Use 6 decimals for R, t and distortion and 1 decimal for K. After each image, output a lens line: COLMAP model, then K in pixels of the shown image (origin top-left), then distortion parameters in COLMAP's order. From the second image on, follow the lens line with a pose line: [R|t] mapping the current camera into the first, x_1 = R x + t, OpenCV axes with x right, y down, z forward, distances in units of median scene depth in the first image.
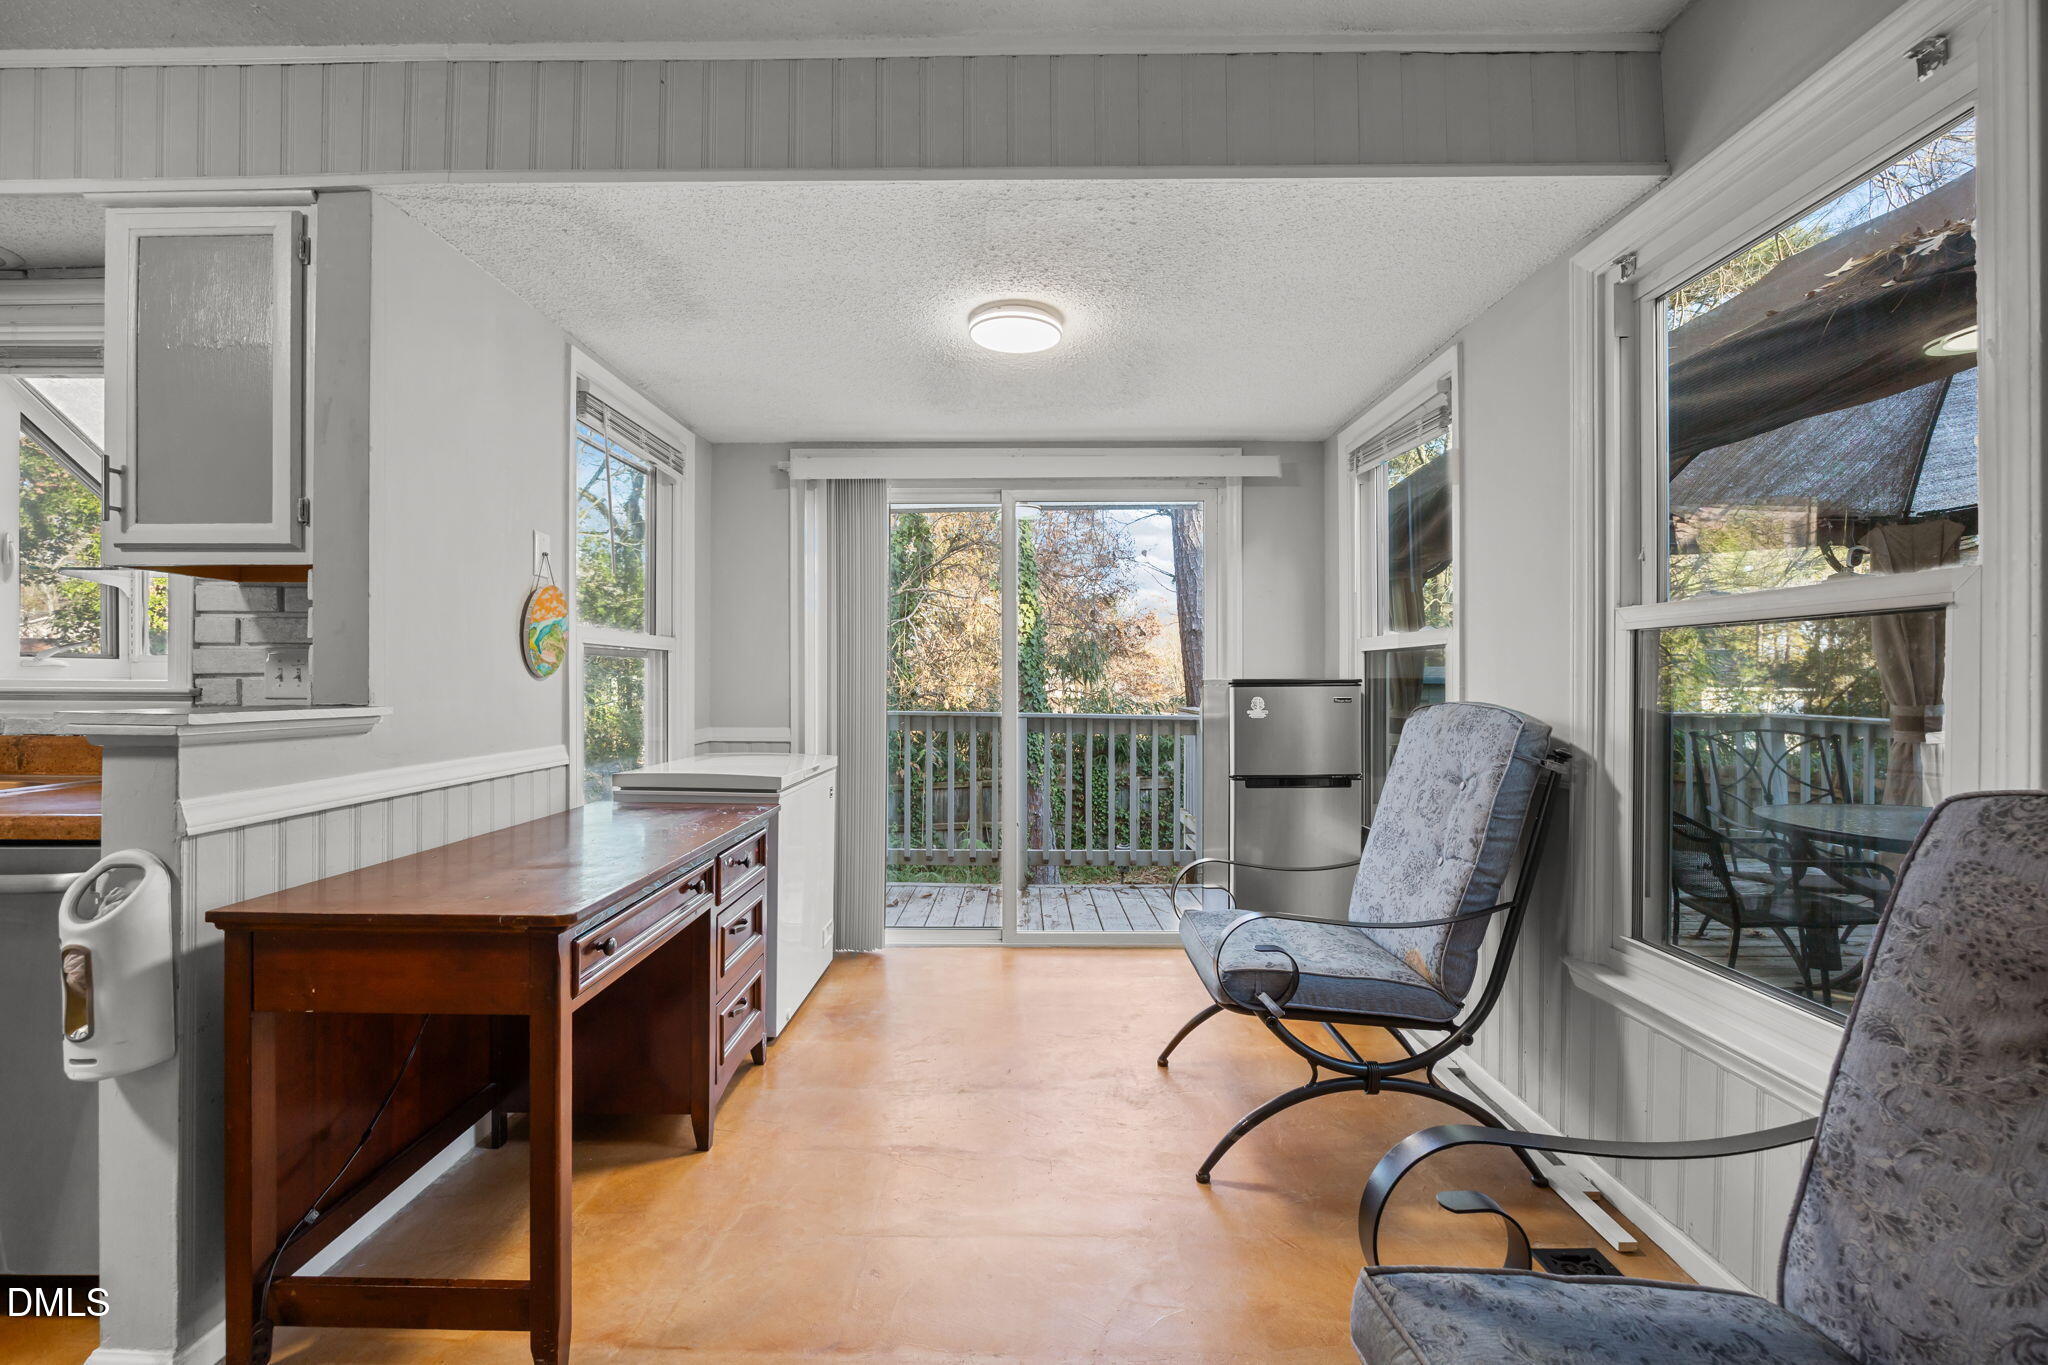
lens RADIAL K [[847.9, 0, 994.6], [0, 847.9, 682.9], [0, 0, 1]] dist [-0.000909, -0.000387]
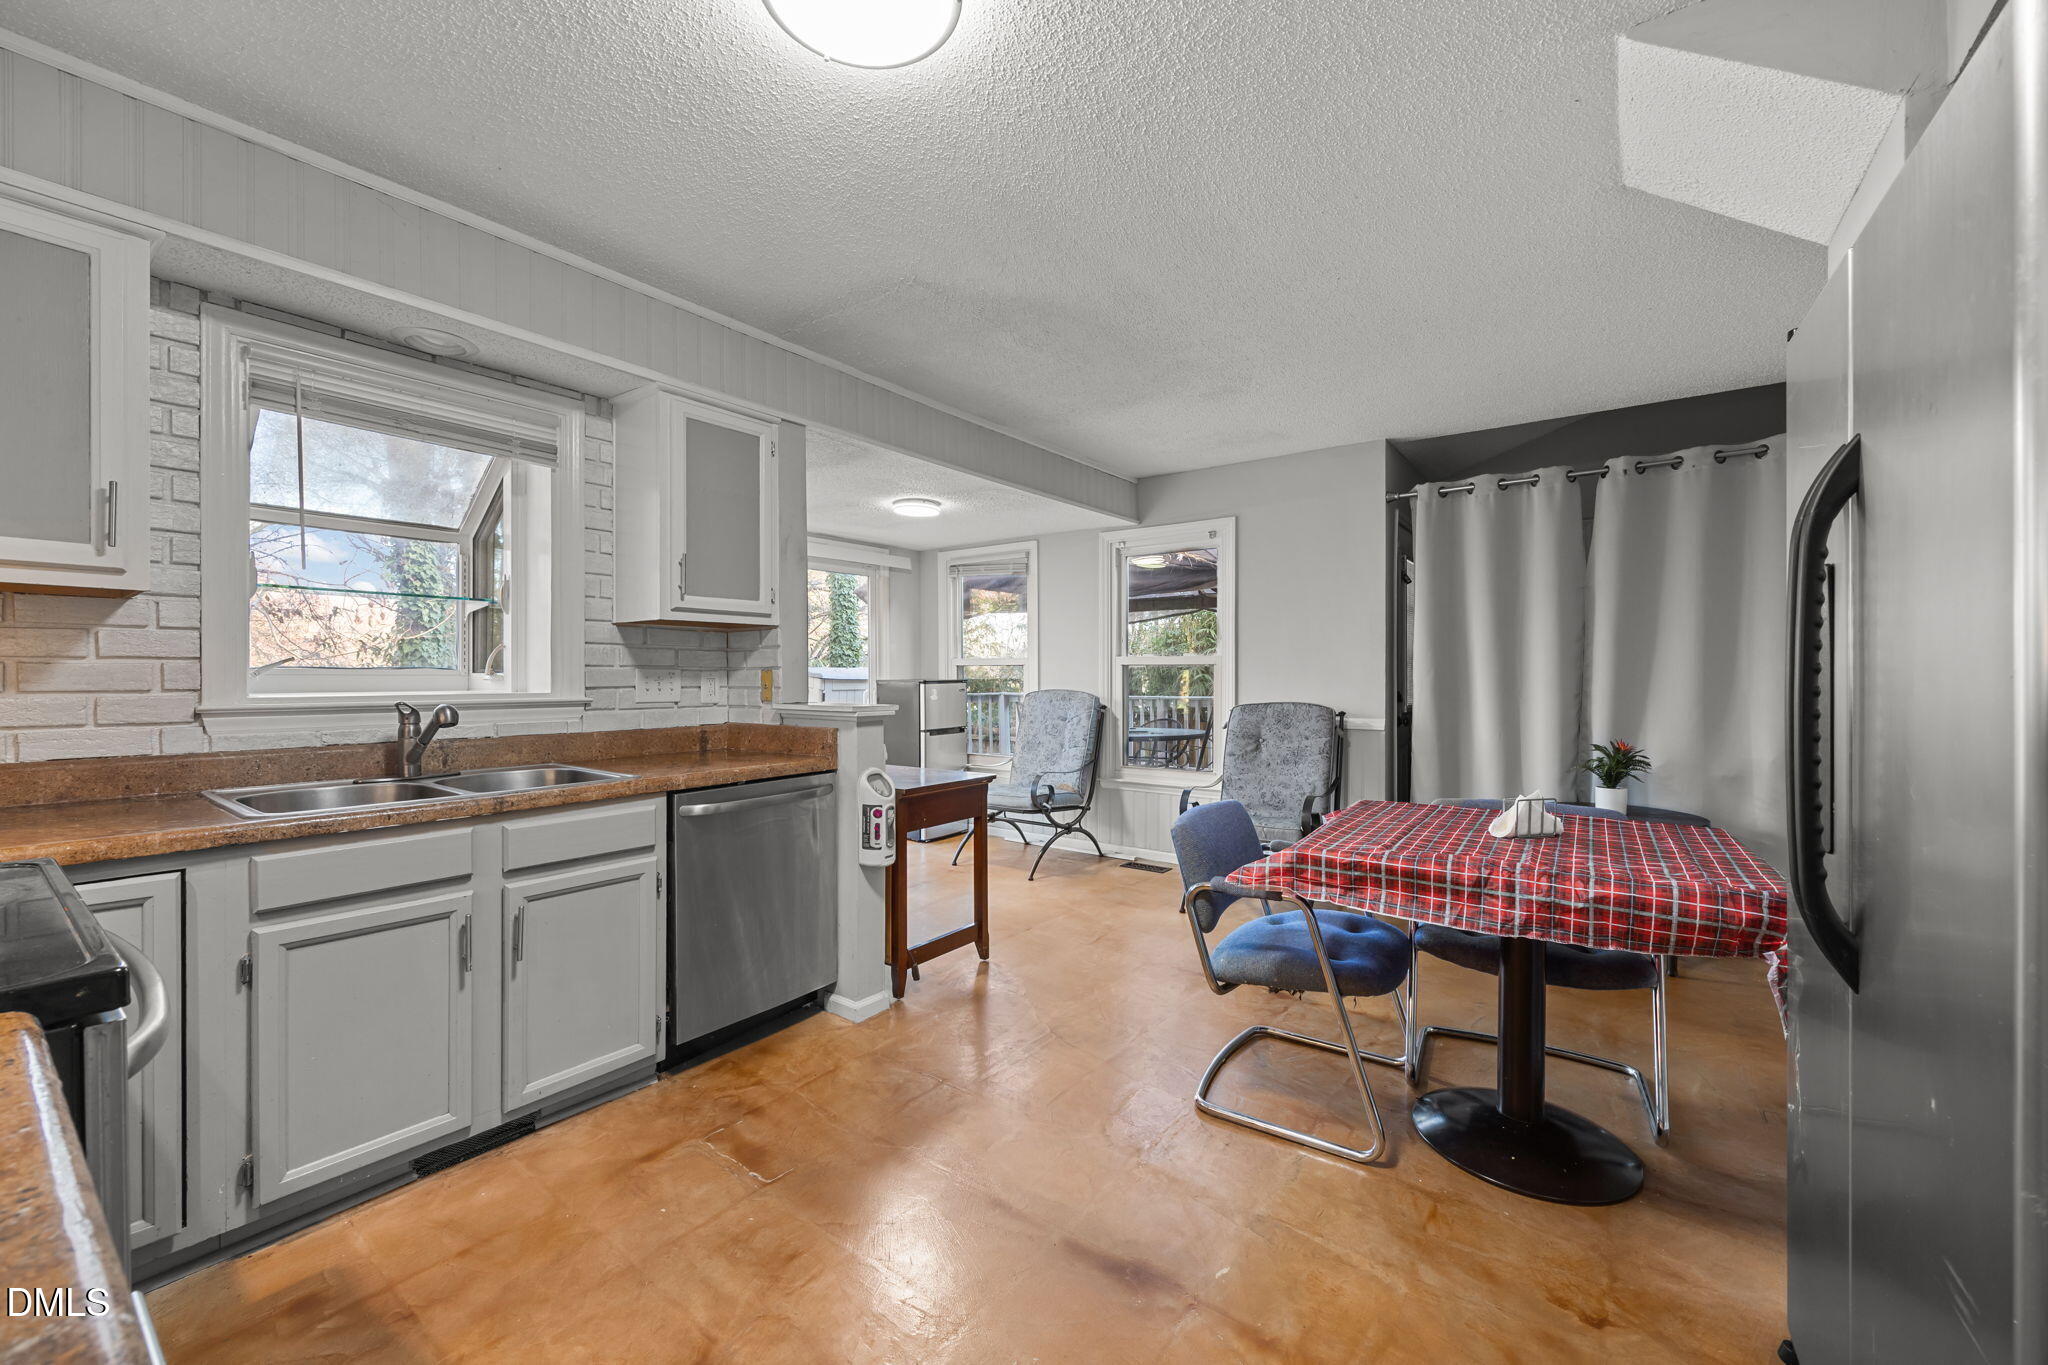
lens RADIAL K [[795.4, 0, 997.8], [0, 795.4, 692.1], [0, 0, 1]] dist [-0.003506, -0.000231]
pose [[0.604448, -0.022590, 0.796325, -1.709045], [0.006940, 0.999709, 0.023092, -0.032195], [-0.796615, -0.008431, 0.604429, -0.356262]]
